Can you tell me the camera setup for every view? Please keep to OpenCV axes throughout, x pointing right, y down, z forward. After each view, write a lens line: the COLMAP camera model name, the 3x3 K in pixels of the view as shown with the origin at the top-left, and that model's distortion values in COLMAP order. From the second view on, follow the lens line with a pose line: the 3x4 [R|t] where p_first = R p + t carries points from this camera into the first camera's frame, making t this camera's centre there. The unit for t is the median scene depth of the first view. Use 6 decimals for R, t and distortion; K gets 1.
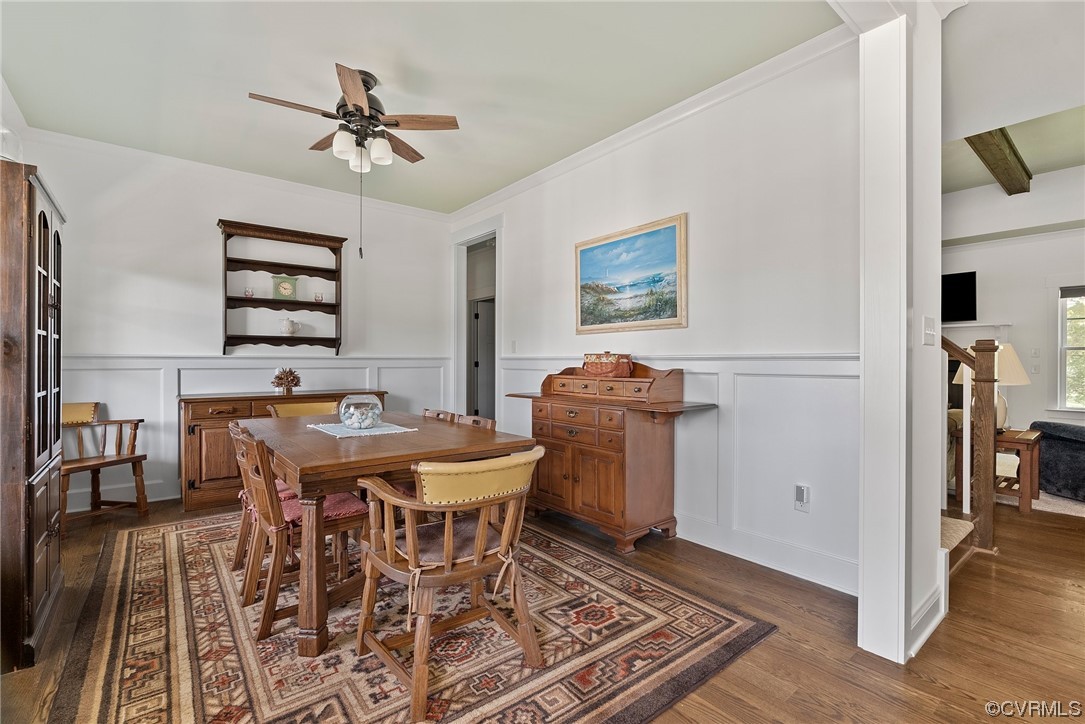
lens RADIAL K [[488.5, 0, 544.3], [0, 488.5, 363.4], [0, 0, 1]] dist [-0.012908, 0.004015]
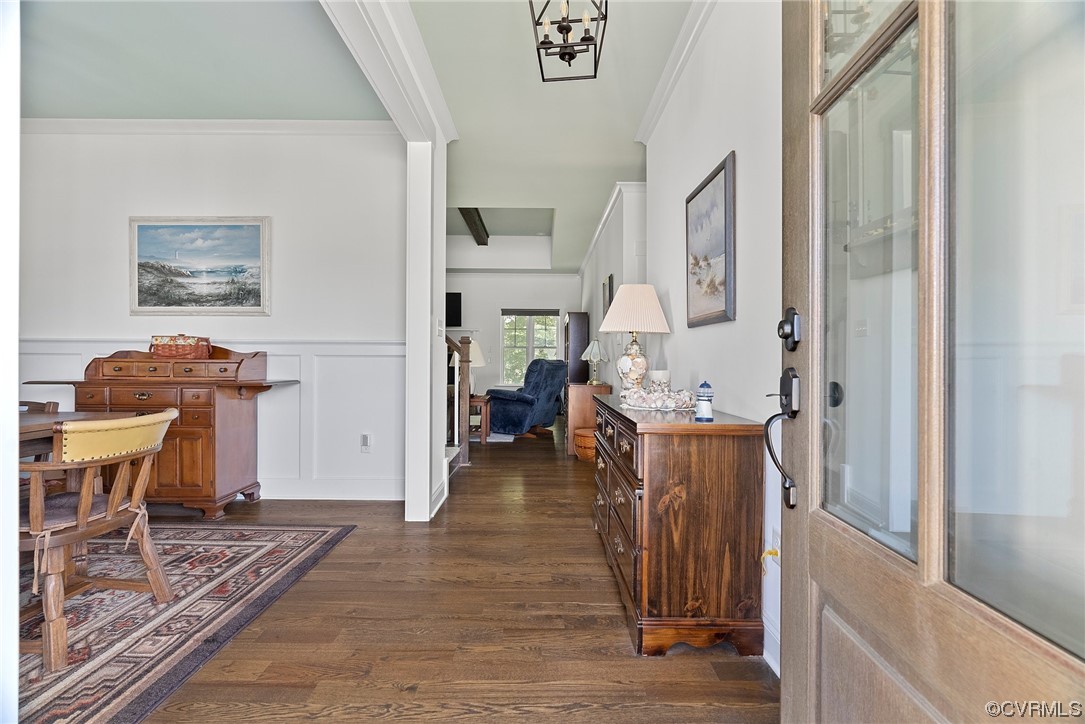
lens RADIAL K [[488.5, 0, 543.9], [0, 488.5, 362.2], [0, 0, 1]] dist [-0.012908, 0.004015]
pose [[0.624852, 0.001287, 0.780743, -0.214453], [-0.003572, 0.999993, 0.001210, 0.034154], [-0.780735, -0.003544, 0.624852, -0.239766]]
